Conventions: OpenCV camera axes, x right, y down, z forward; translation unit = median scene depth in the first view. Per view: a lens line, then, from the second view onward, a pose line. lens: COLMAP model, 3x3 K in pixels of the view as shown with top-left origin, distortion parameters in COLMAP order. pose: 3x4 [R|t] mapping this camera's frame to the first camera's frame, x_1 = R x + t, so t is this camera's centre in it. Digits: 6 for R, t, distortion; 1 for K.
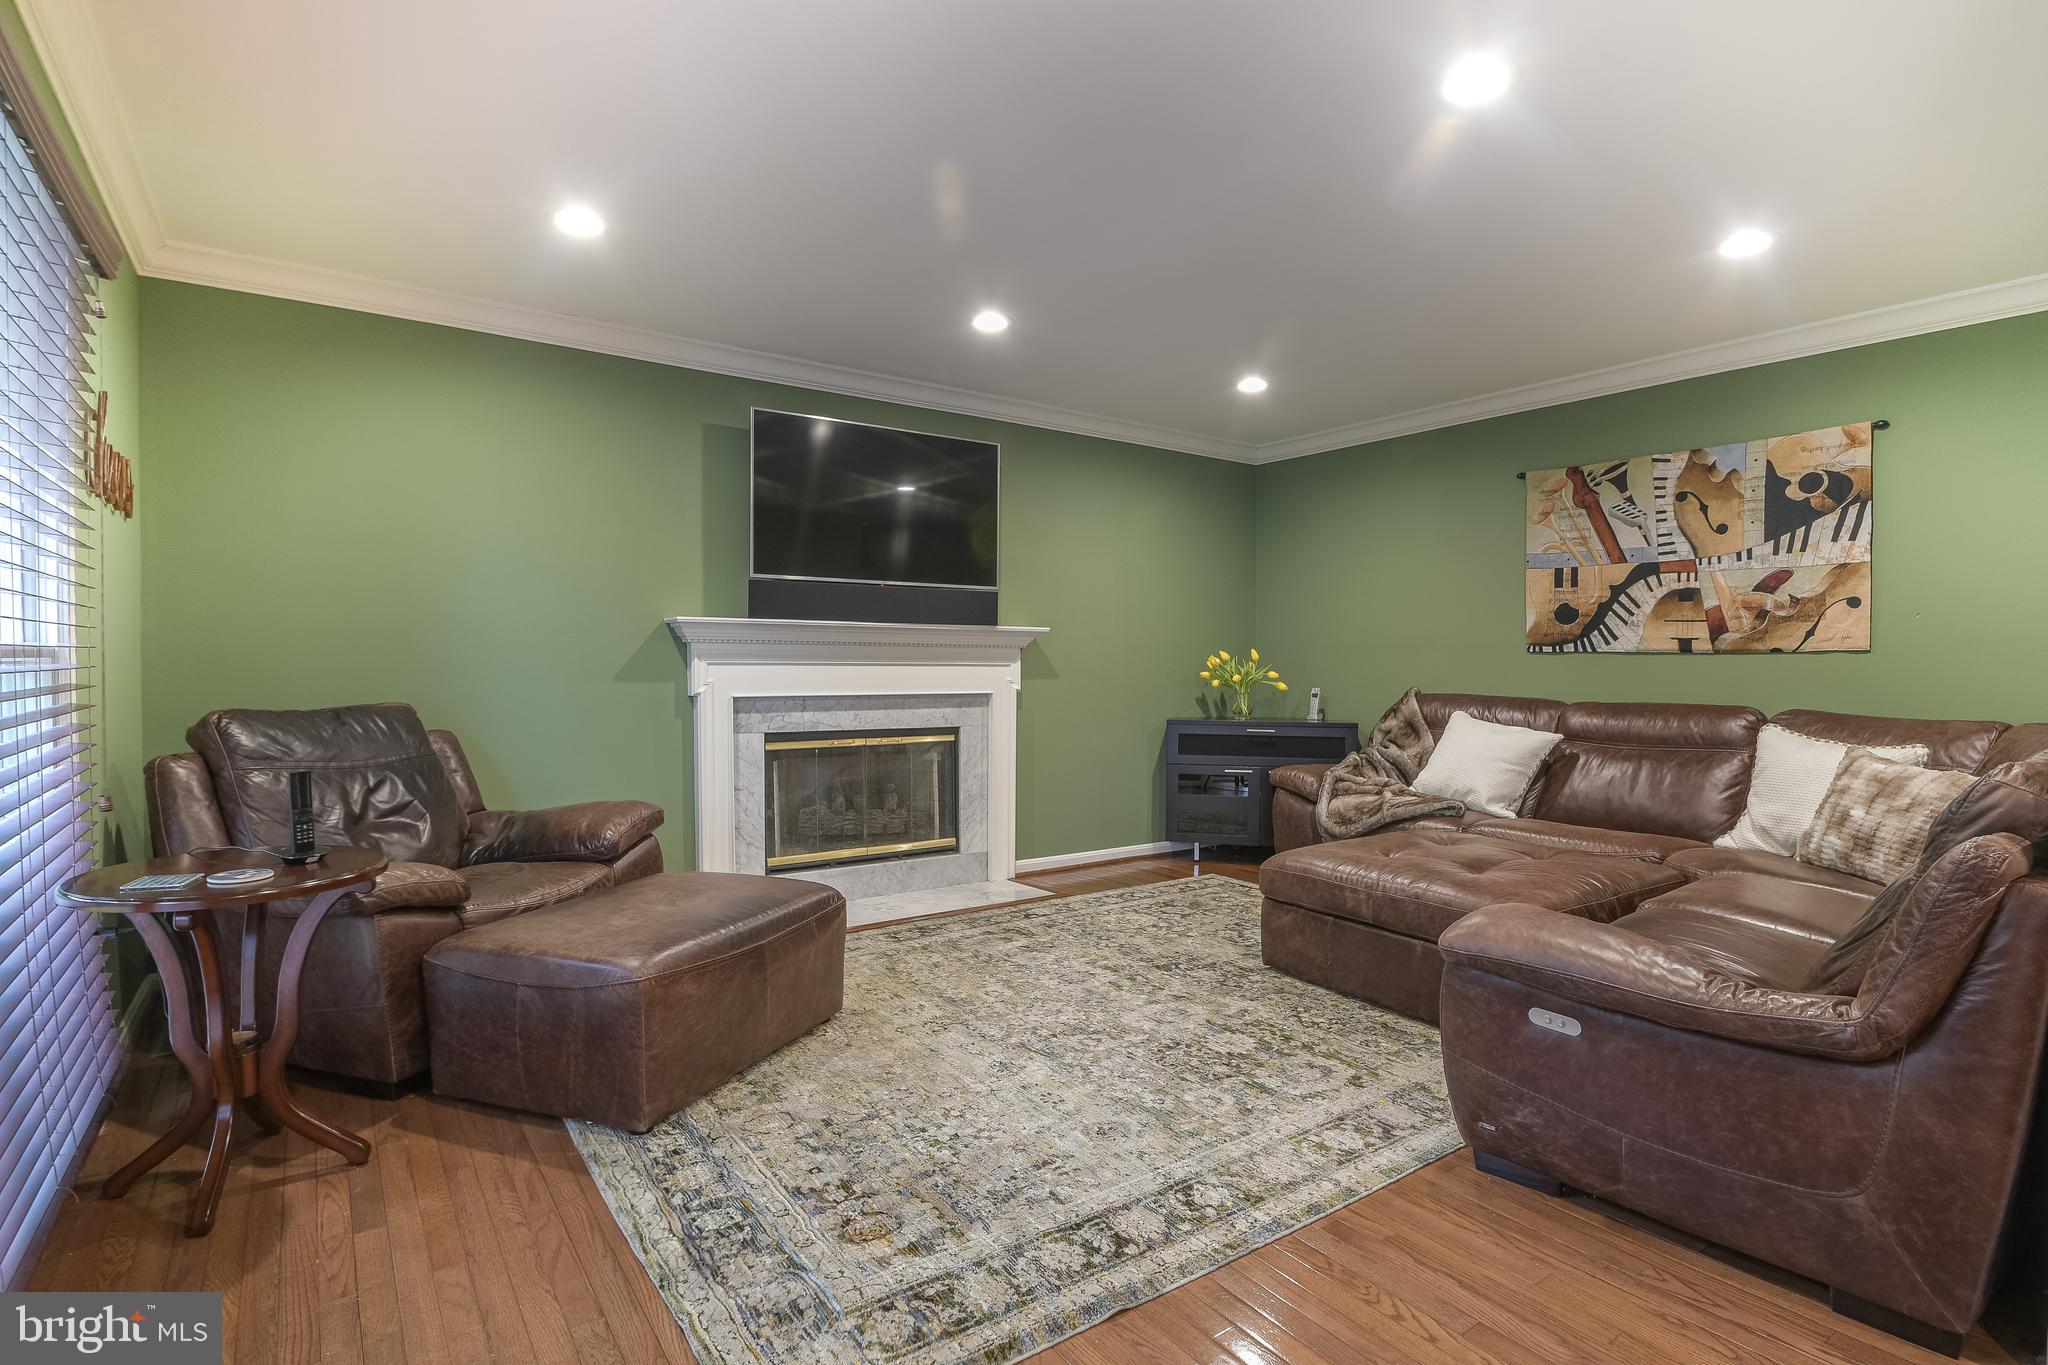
lens RADIAL K [[1003.0, 0, 1027.0], [0, 1003.0, 677.3], [0, 0, 1]] dist [0.001441, -0.013151]
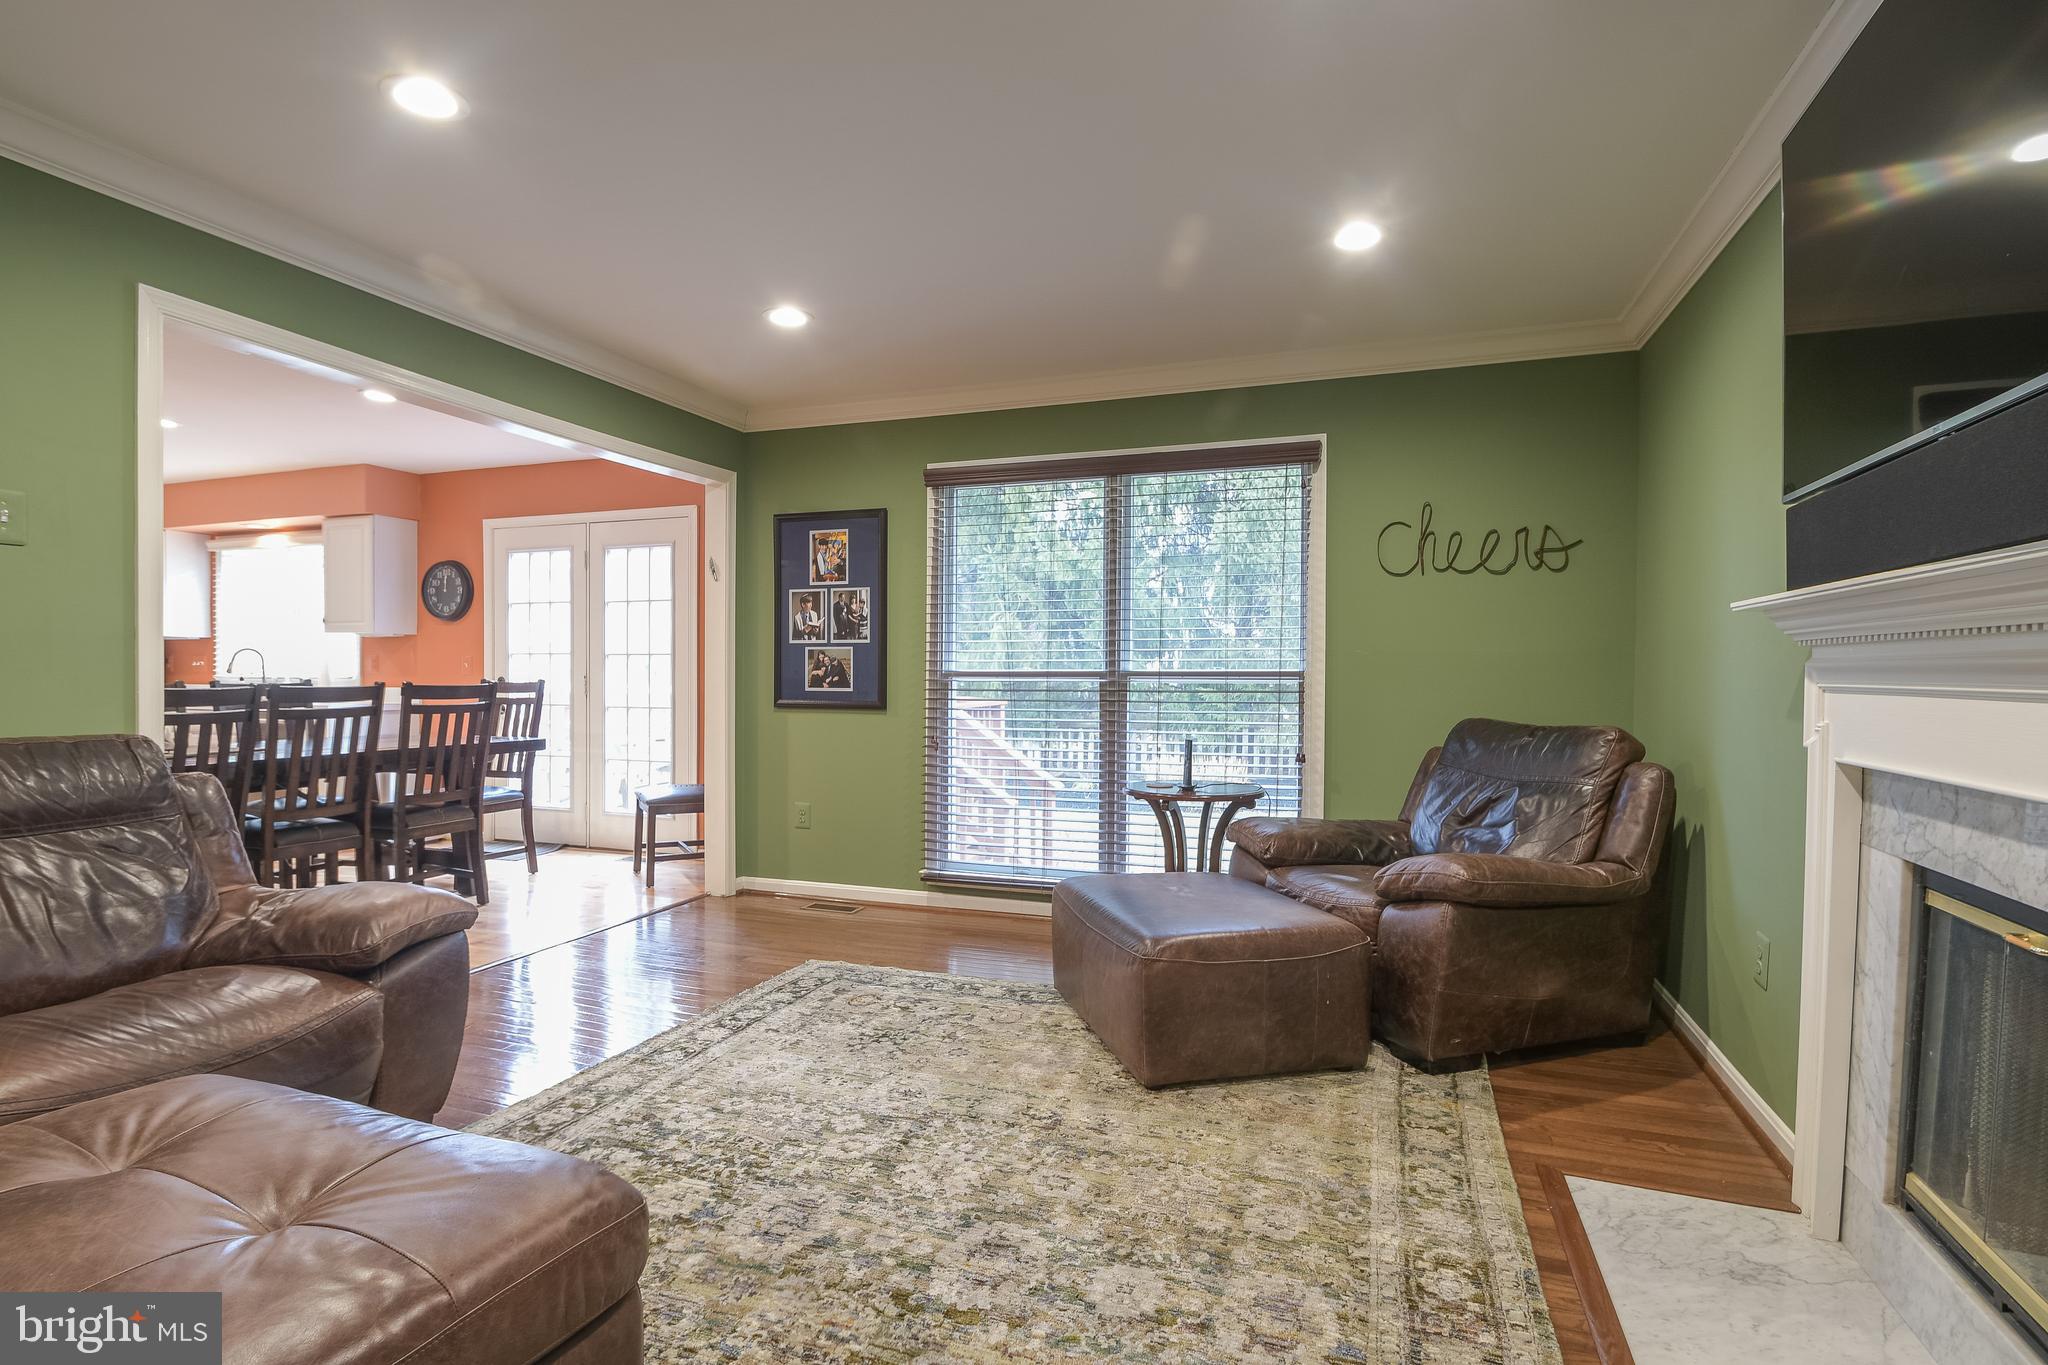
lens RADIAL K [[1003.0, 0, 1029.8], [0, 1003.0, 693.9], [0, 0, 1]] dist [0.001441, -0.013151]
pose [[-0.818018, 0.001469, -0.575191, 0.505258], [-0.017811, 0.999453, 0.027883, -0.034707], [0.574917, 0.033053, -0.817543, 2.117996]]
